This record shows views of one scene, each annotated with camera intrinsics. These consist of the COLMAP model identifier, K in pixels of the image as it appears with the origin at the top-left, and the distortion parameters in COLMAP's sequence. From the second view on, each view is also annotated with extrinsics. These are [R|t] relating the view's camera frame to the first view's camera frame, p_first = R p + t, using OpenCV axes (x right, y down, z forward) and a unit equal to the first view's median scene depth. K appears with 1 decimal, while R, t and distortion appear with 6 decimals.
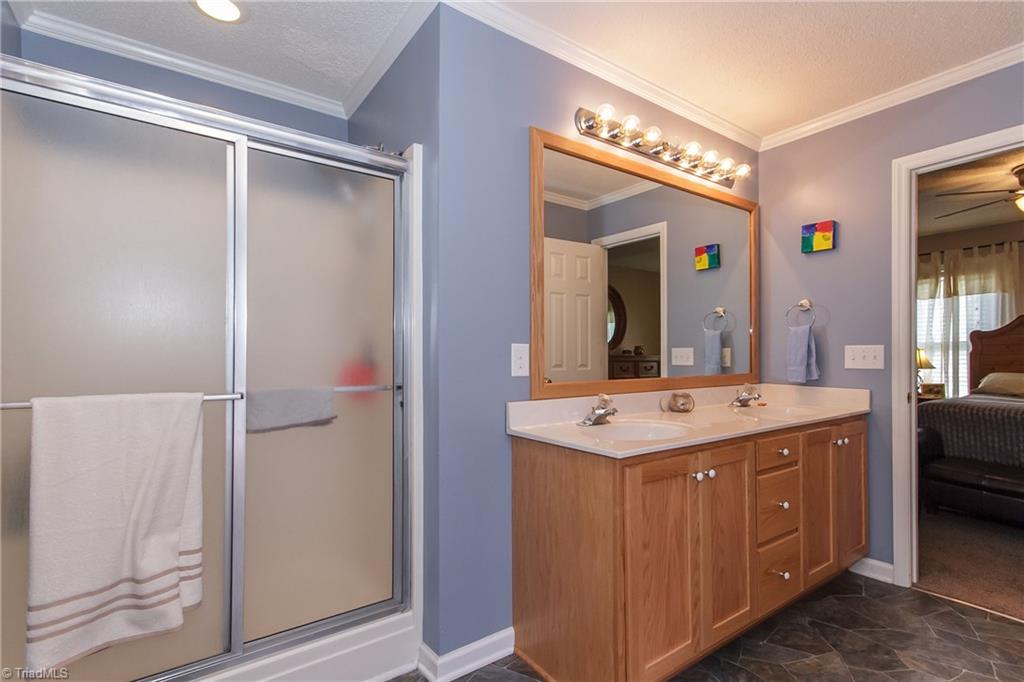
lens RADIAL K [[474.9, 0, 517.3], [0, 474.9, 344.5], [0, 0, 1]] dist [0.000247, 0.000024]
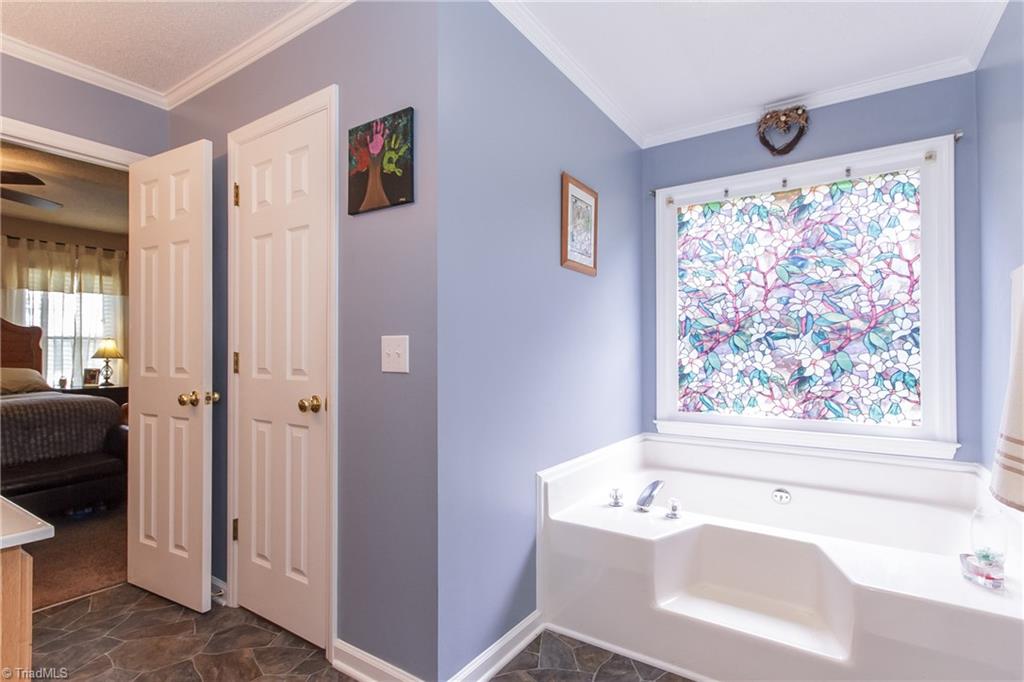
lens RADIAL K [[508.8, 0, 507.0], [0, 508.8, 344.2], [0, 0, 1]] dist [0.001050, 0.000179]
pose [[-0.348110, 0.006650, 0.937430, -0.365531], [-0.009706, 0.999896, -0.010698, 0.009081], [-0.937404, -0.012823, -0.348009, 0.499357]]
